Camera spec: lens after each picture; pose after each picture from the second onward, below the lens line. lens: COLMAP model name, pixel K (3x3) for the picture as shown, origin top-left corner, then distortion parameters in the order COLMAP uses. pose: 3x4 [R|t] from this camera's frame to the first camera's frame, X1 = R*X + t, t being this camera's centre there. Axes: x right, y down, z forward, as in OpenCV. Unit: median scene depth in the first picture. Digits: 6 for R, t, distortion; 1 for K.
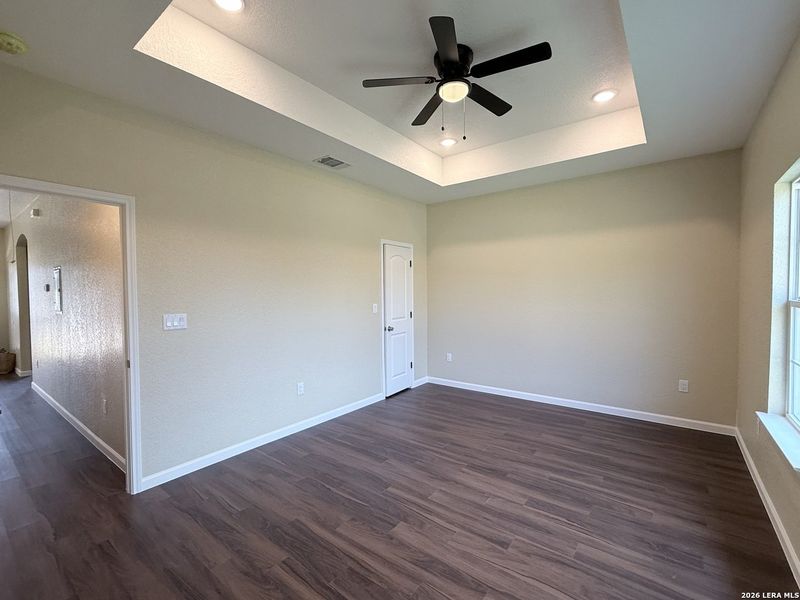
lens RADIAL K [[358.7, 0, 400.0], [0, 358.7, 300.0], [0, 0, 1]] dist [0.000475, 0.000039]
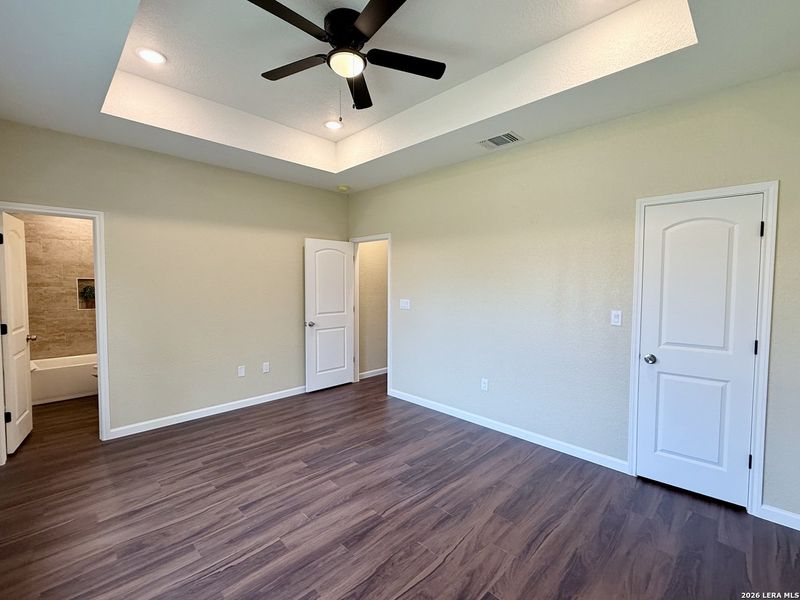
lens RADIAL K [[358.7, 0, 400.0], [0, 358.7, 300.0], [0, 0, 1]] dist [0.000475, 0.000039]
pose [[-0.135137, 0.057439, -0.989161, 1.012636], [-0.028610, 0.997676, 0.061842, -0.060062], [0.990414, 0.036657, -0.133180, 1.238276]]
